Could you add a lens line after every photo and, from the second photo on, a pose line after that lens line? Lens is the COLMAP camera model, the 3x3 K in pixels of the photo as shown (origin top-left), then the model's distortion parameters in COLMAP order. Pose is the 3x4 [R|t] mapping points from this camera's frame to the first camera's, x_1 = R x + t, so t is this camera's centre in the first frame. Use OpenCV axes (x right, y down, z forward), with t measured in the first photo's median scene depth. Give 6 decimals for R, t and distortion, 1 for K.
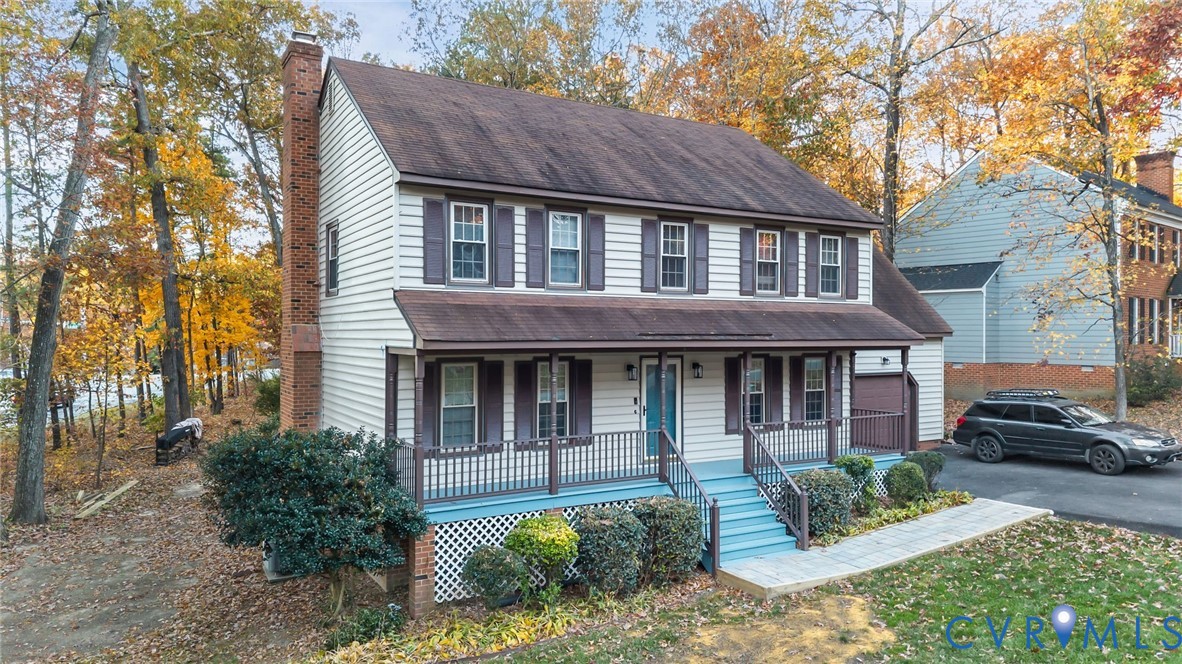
lens RADIAL K [[783.0, 0, 588.6], [0, 783.0, 330.8], [0, 0, 1]] dist [-0.000585, -0.000477]
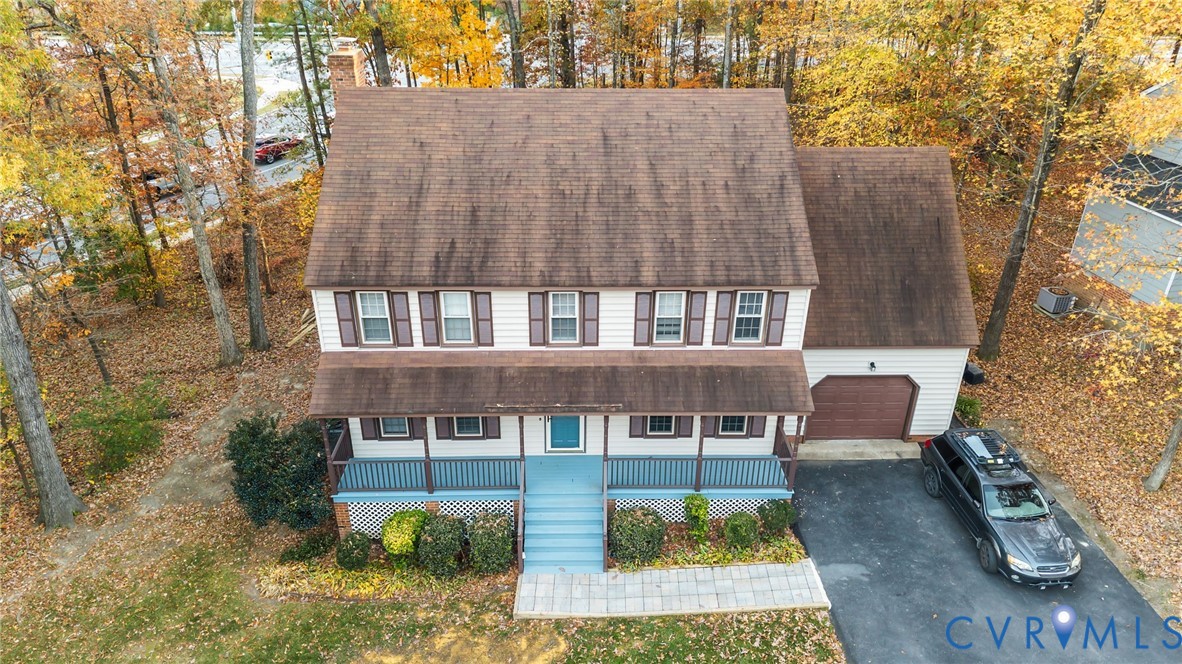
lens RADIAL K [[783.0, 0, 588.6], [0, 783.0, 330.8], [0, 0, 1]] dist [-0.000585, -0.000477]
pose [[0.883637, 0.217419, -0.414625, 0.675446], [-0.013699, 0.897254, 0.441302, -0.634580], [0.467971, -0.384271, 0.795826, 0.084264]]
